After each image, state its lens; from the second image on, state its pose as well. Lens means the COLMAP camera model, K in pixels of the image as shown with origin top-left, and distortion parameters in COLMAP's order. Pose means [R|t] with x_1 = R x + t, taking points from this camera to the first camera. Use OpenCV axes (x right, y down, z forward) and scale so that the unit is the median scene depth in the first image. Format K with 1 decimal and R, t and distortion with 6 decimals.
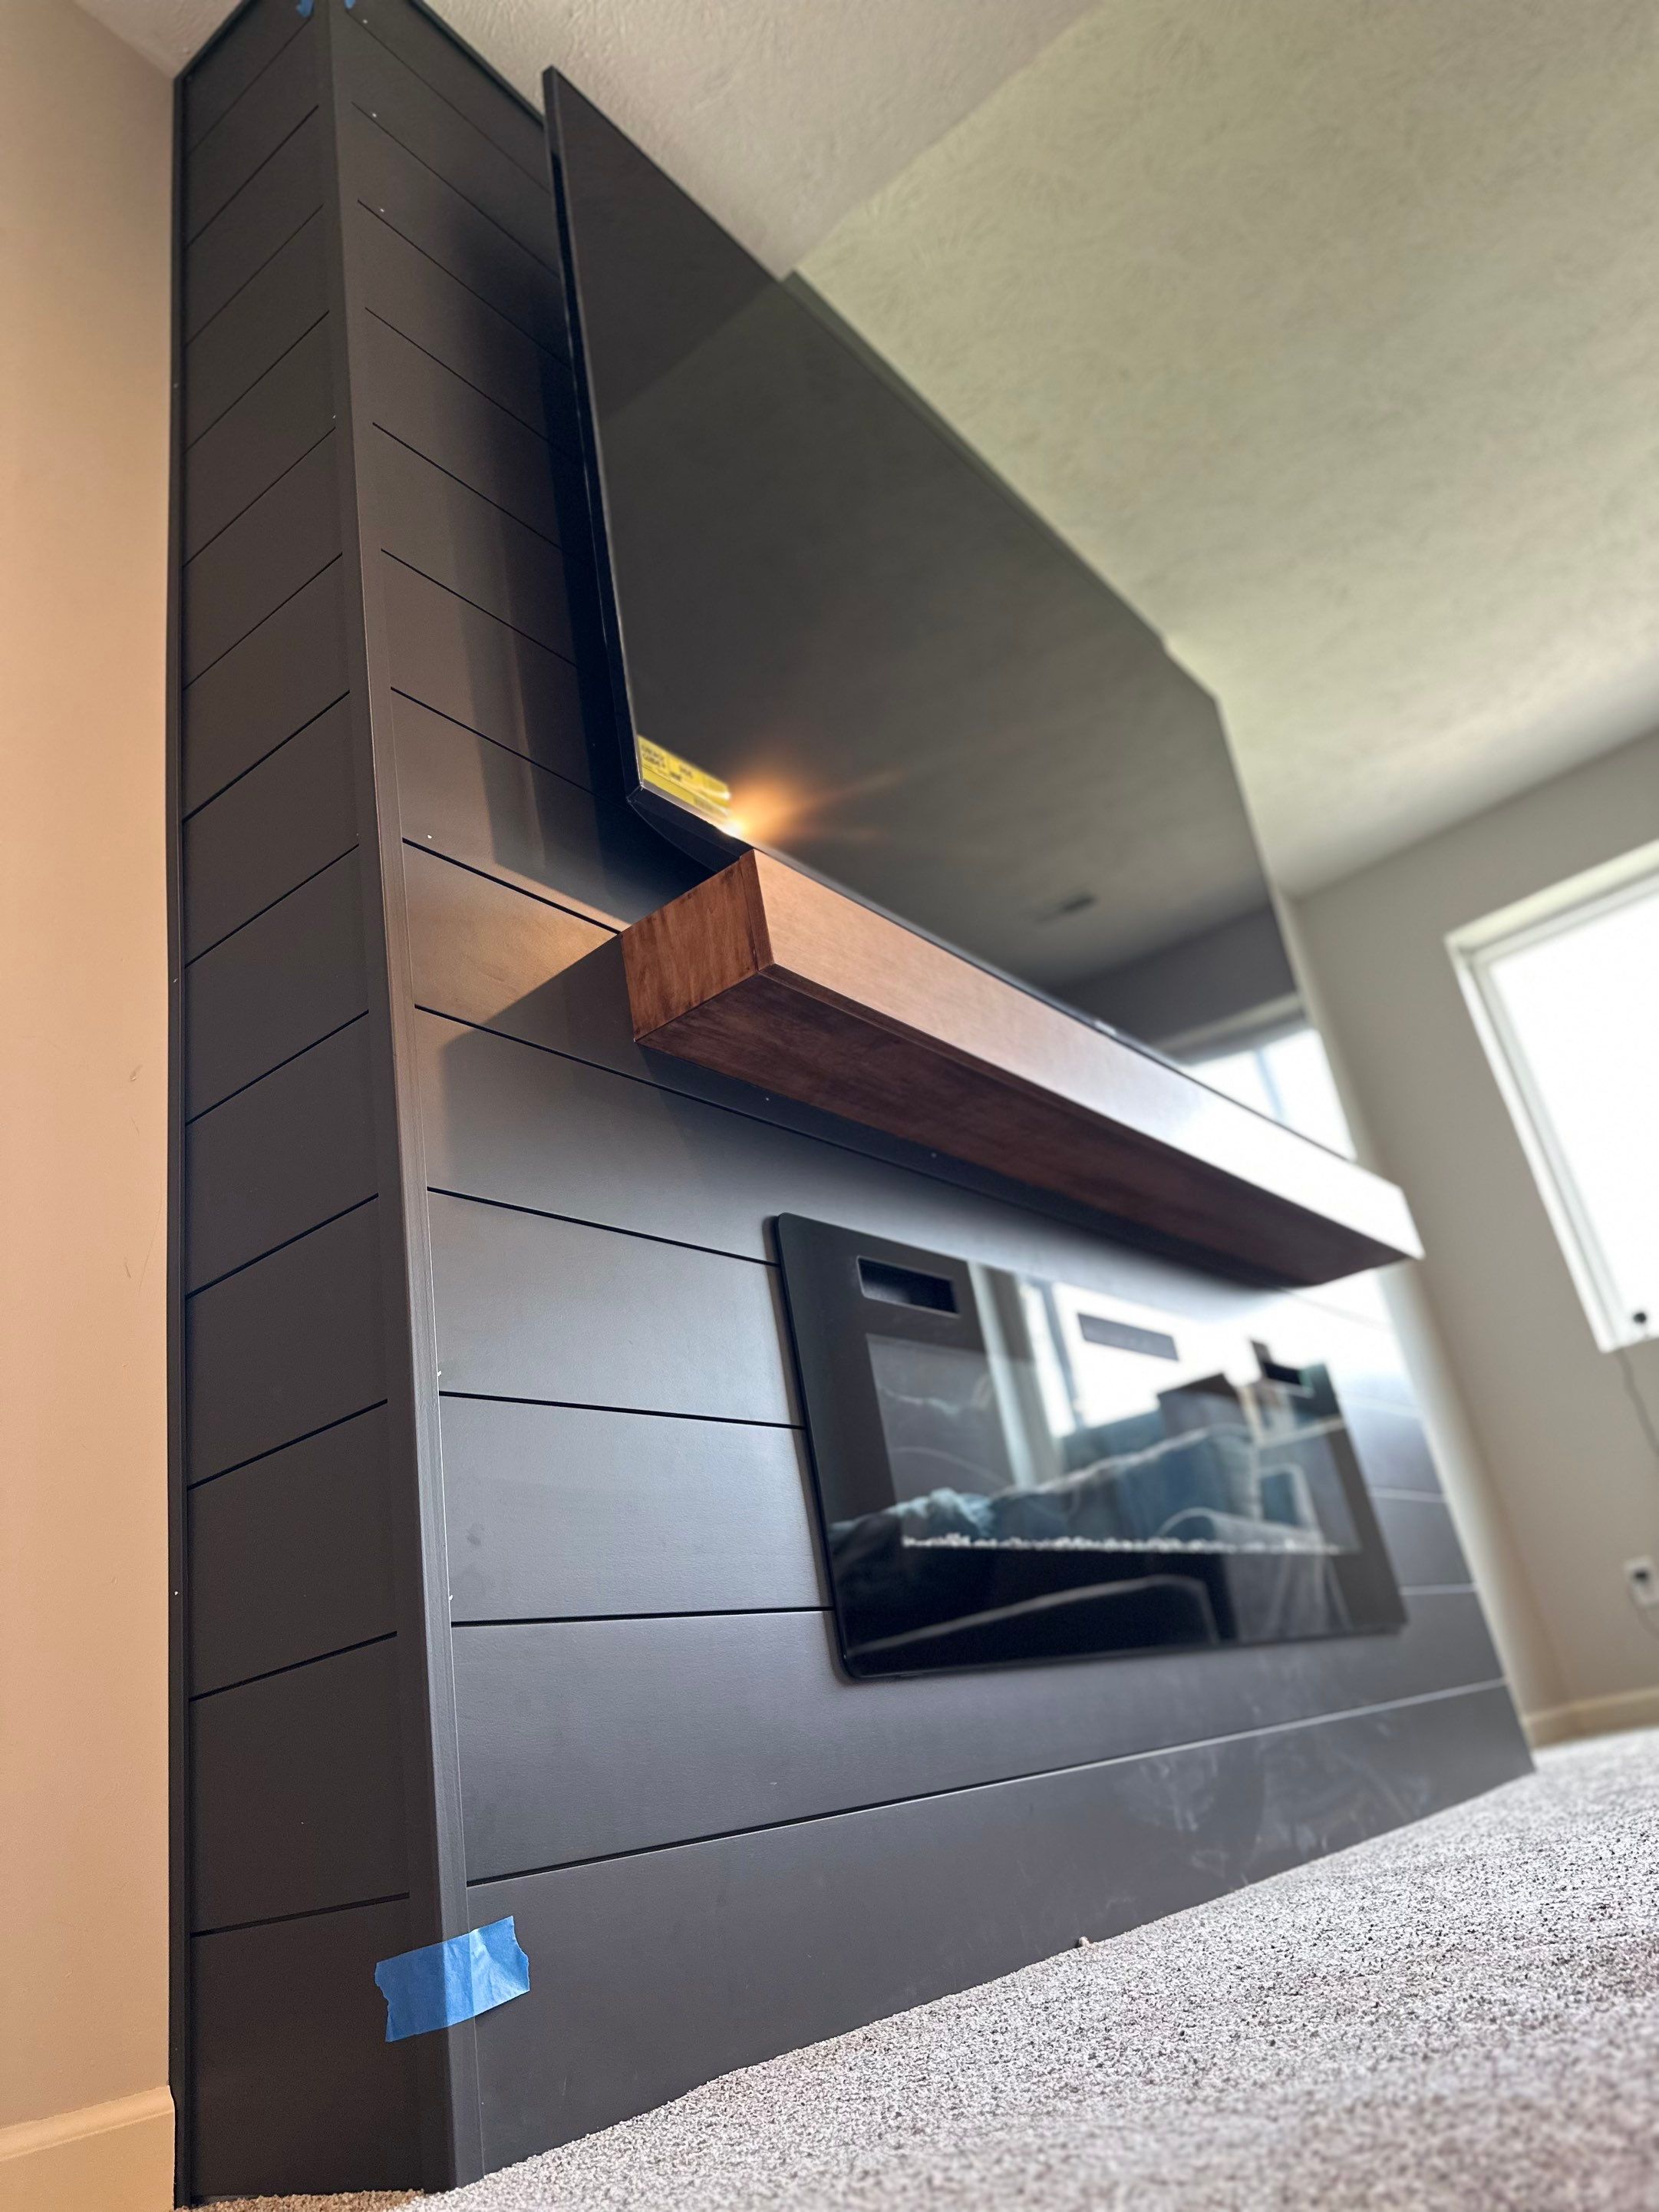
lens RADIAL K [[1578.3, 0, 835.6], [0, 1578.3, 1098.6], [0, 0, 1]] dist [0.022780, -0.032854]
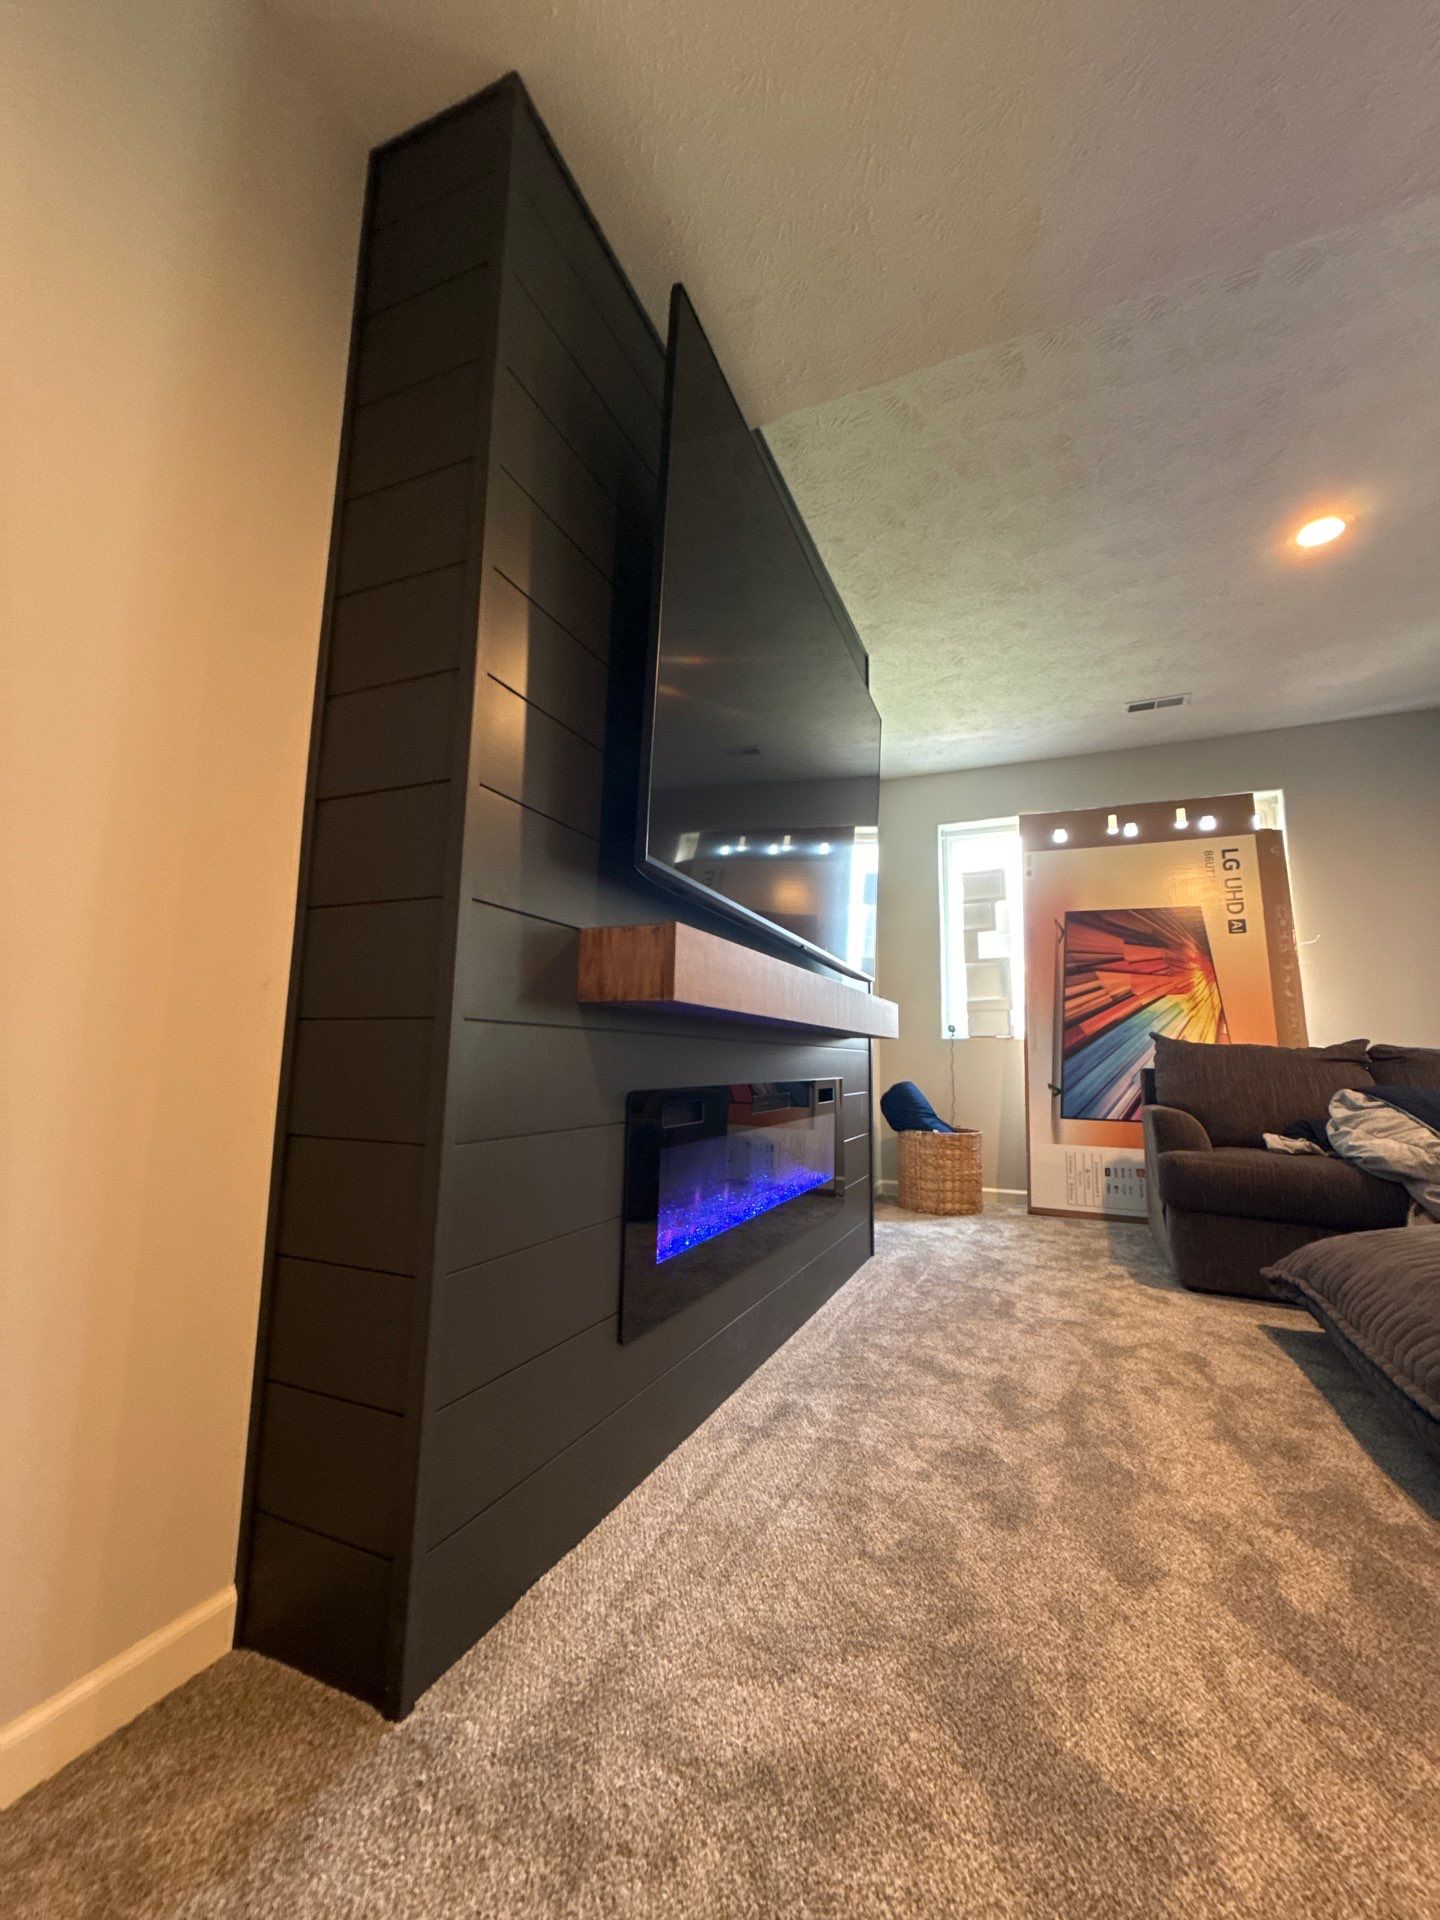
lens RADIAL K [[772.3, 0, 724.1], [0, 772.3, 962.1], [0, 0, 1]] dist [-0.007144, 0.001708]
pose [[0.950250, 0.218230, 0.222263, -0.170841], [-0.270320, 0.932291, 0.240333, -0.319524], [-0.154766, -0.288459, 0.944902, 0.191886]]
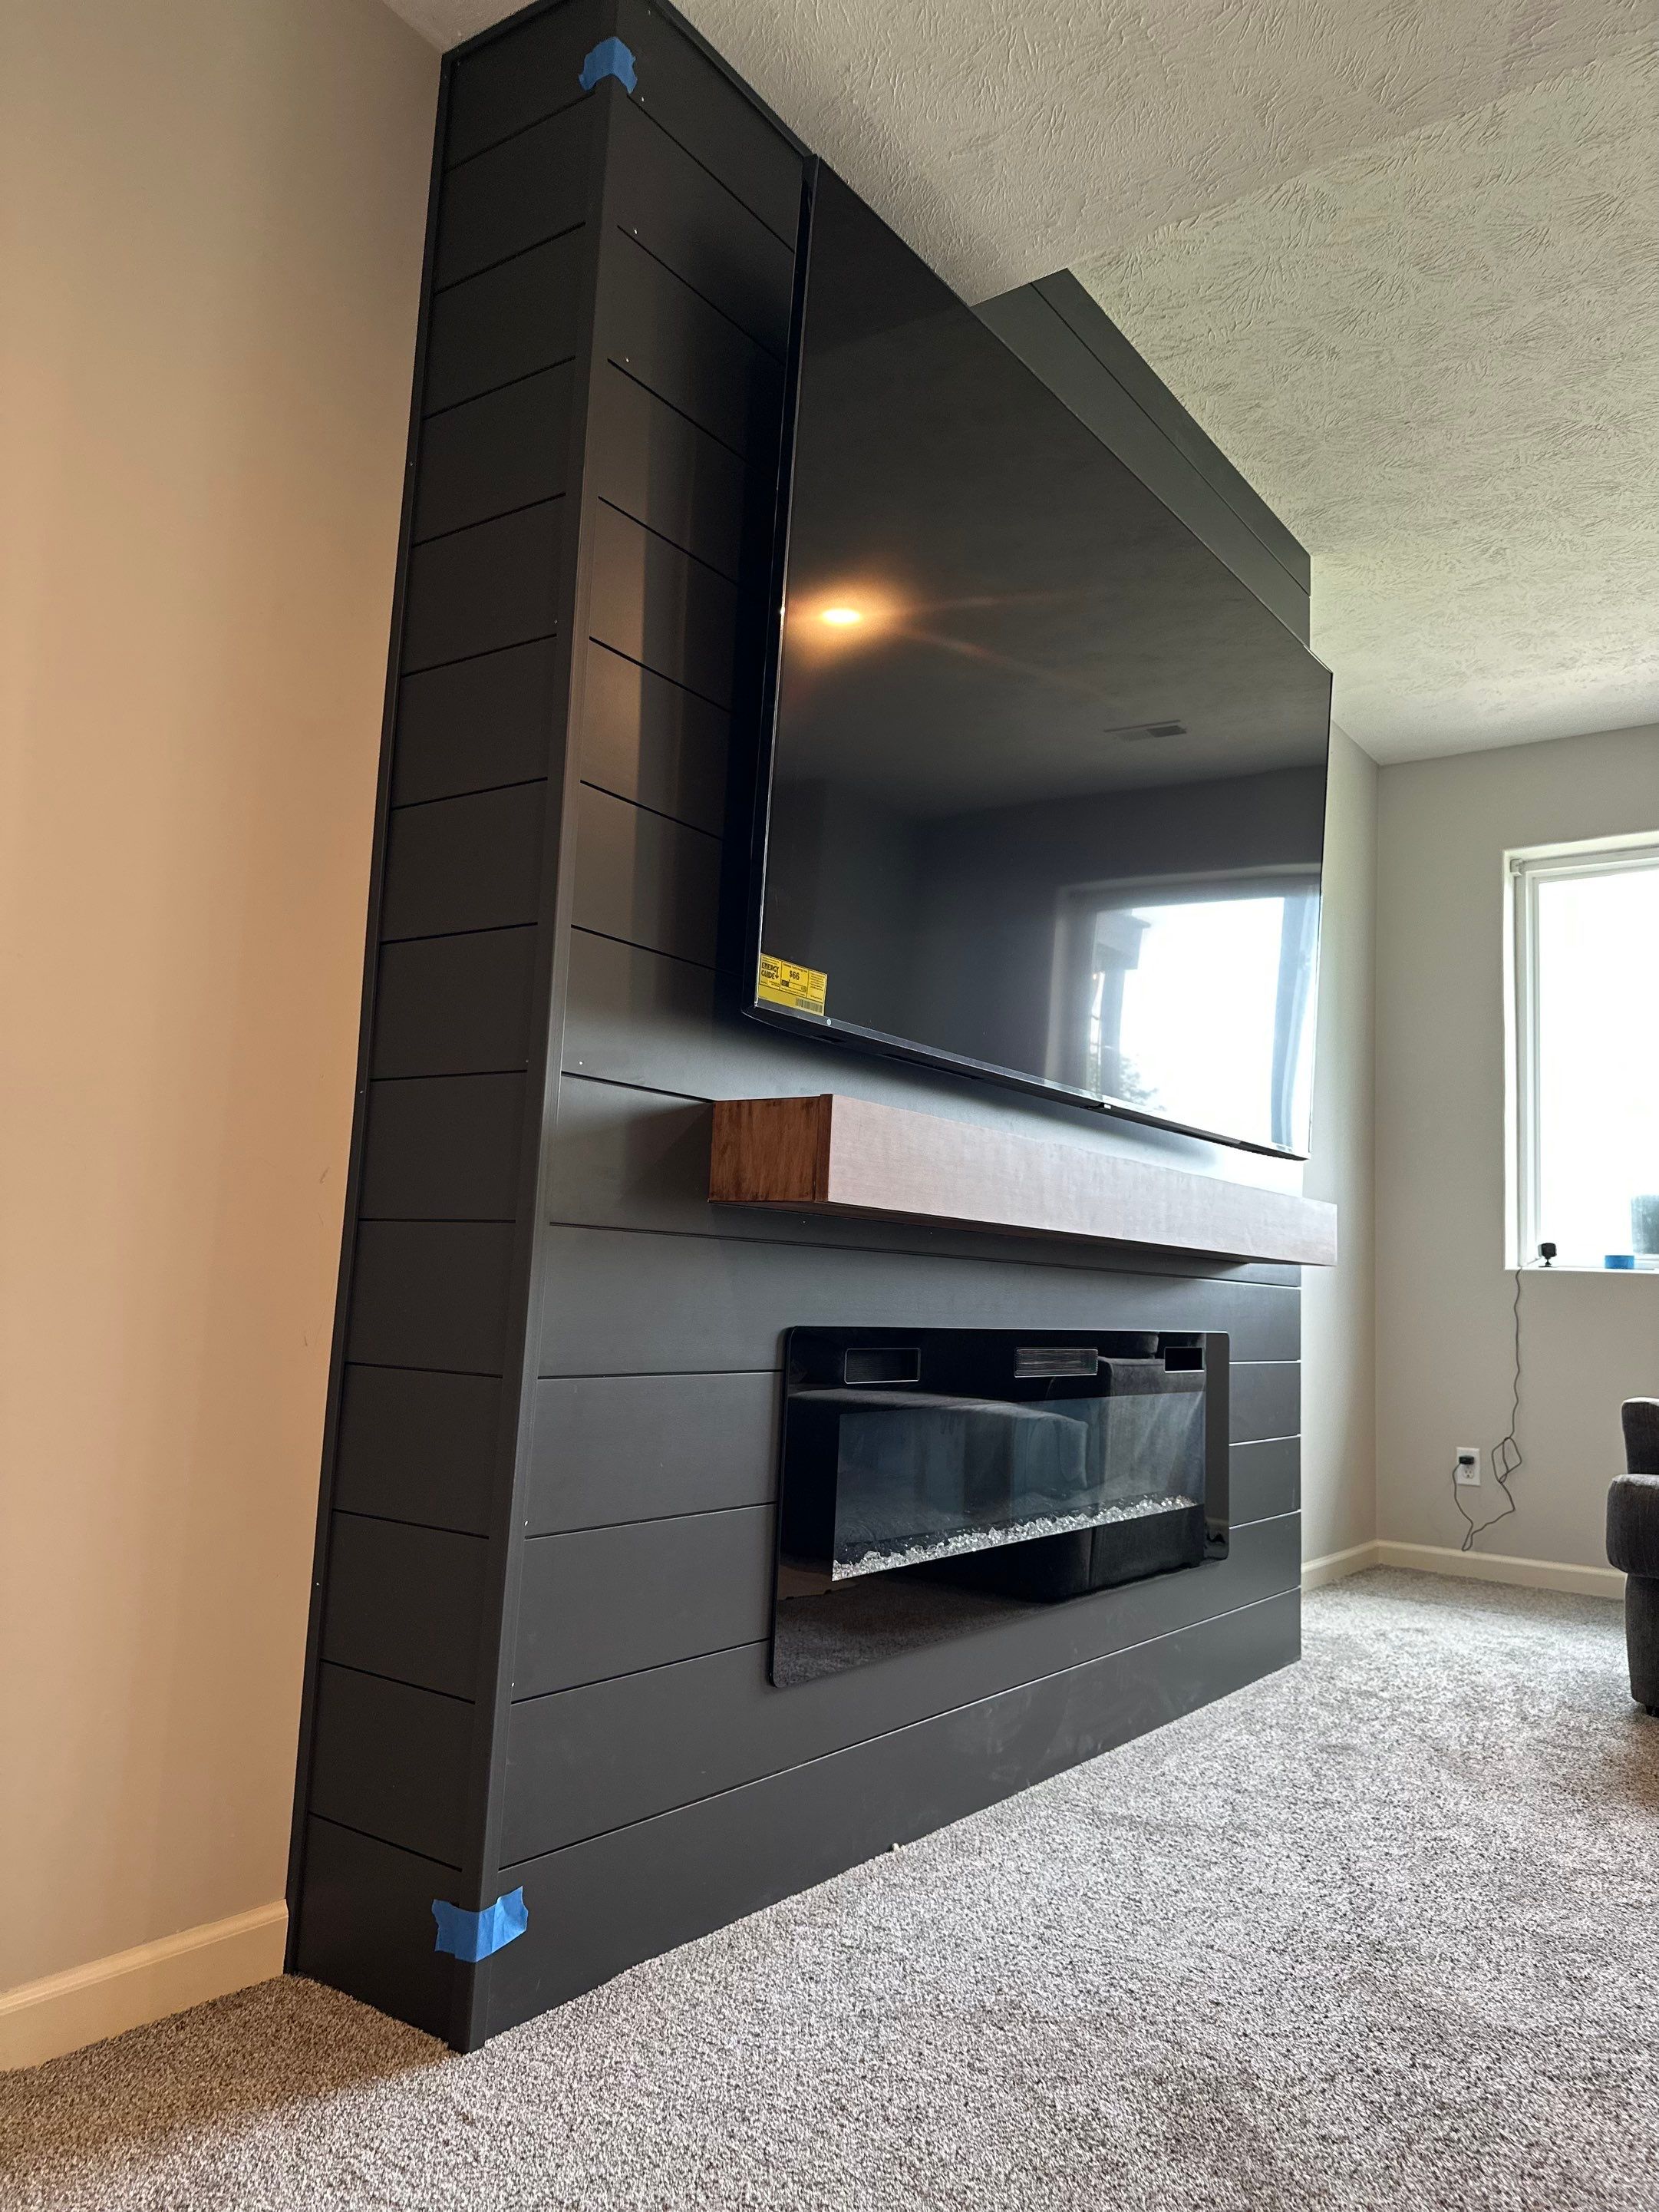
lens RADIAL K [[1578.3, 0, 817.4], [0, 1578.3, 1104.1], [0, 0, 1]] dist [0.022780, -0.032854]
pose [[0.975701, 0.218894, 0.009653, -0.071310], [-0.211848, 0.931216, 0.296576, -0.494974], [0.055930, -0.291414, 0.954960, -0.169249]]
